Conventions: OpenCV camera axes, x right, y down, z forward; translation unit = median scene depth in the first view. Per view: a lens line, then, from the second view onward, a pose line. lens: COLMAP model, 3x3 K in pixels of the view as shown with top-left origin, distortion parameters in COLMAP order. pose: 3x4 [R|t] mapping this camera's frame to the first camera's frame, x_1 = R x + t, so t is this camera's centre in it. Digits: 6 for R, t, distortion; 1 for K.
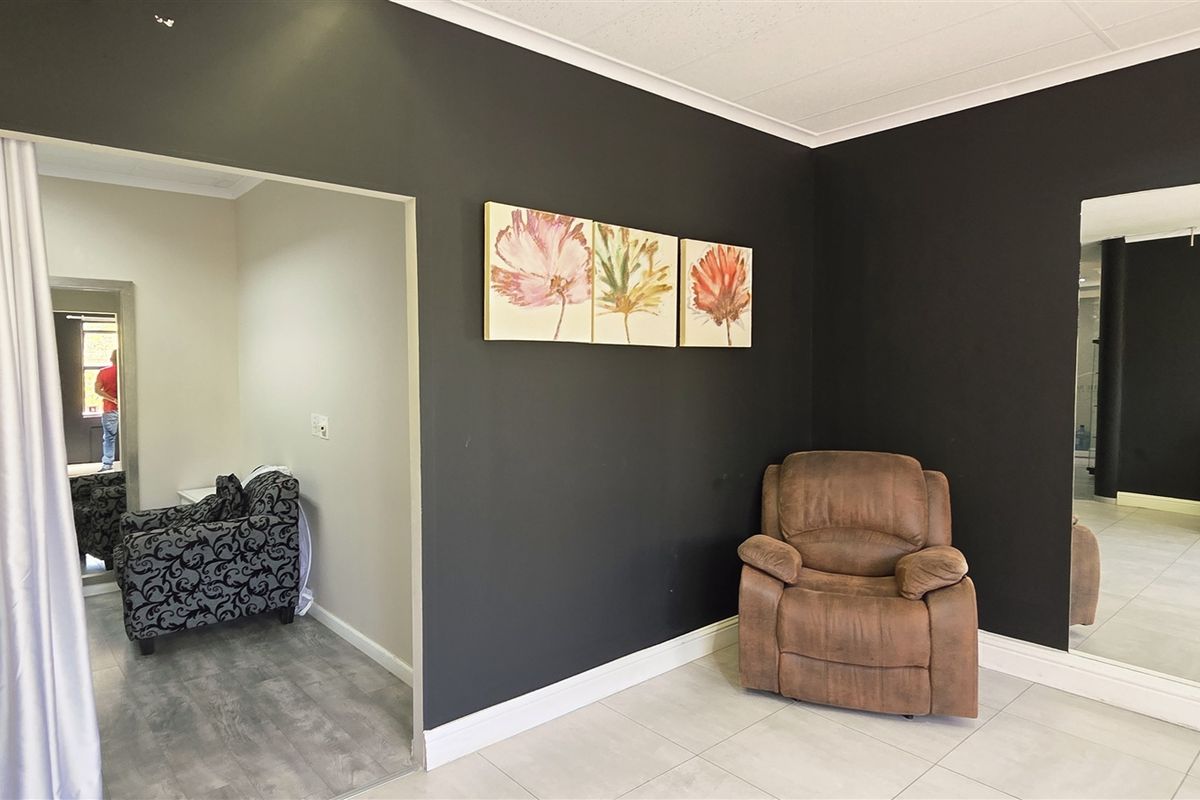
lens RADIAL K [[709.4, 0, 600.0], [0, 709.4, 400.0], [0, 0, 1]] dist [0.007101, 0.001165]
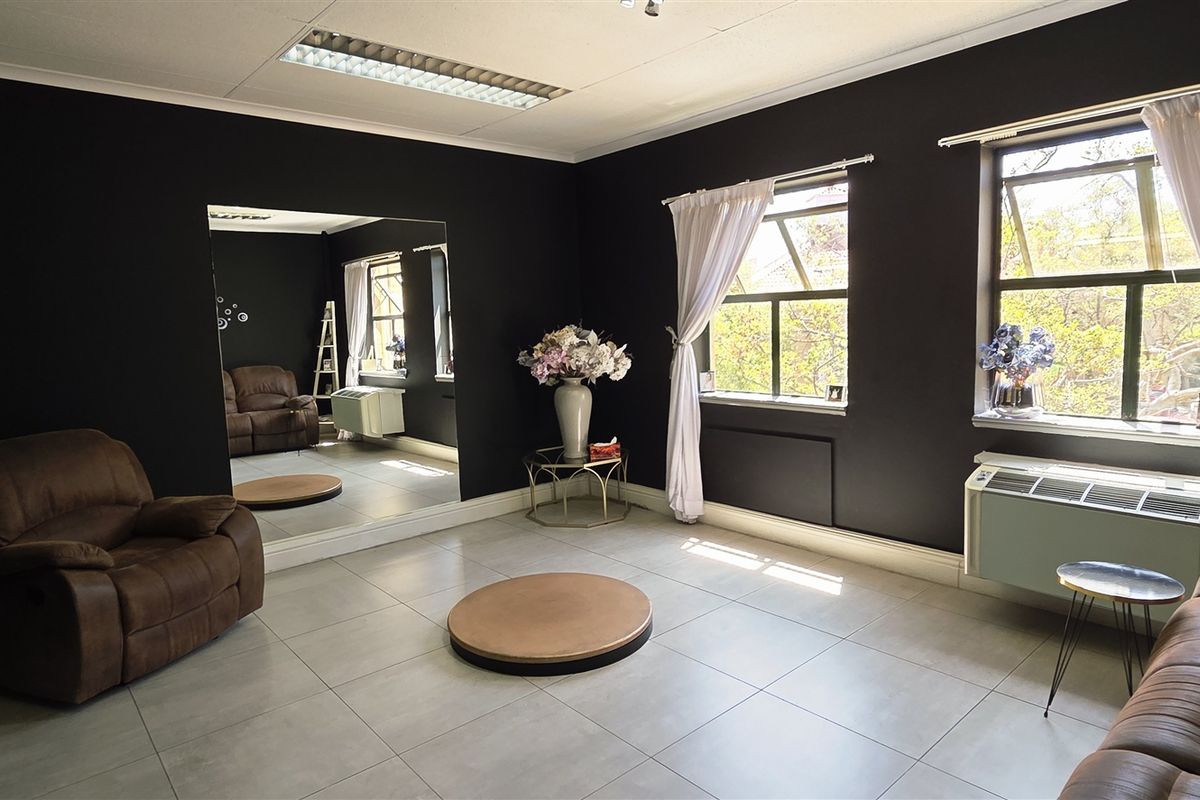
lens RADIAL K [[709.4, 0, 600.0], [0, 709.4, 400.0], [0, 0, 1]] dist [0.007101, 0.001165]
pose [[-0.011284, -0.114582, 0.993350, -0.662551], [0.079405, 0.990173, 0.115118, -0.022175], [-0.996779, 0.080176, -0.002075, 0.334405]]
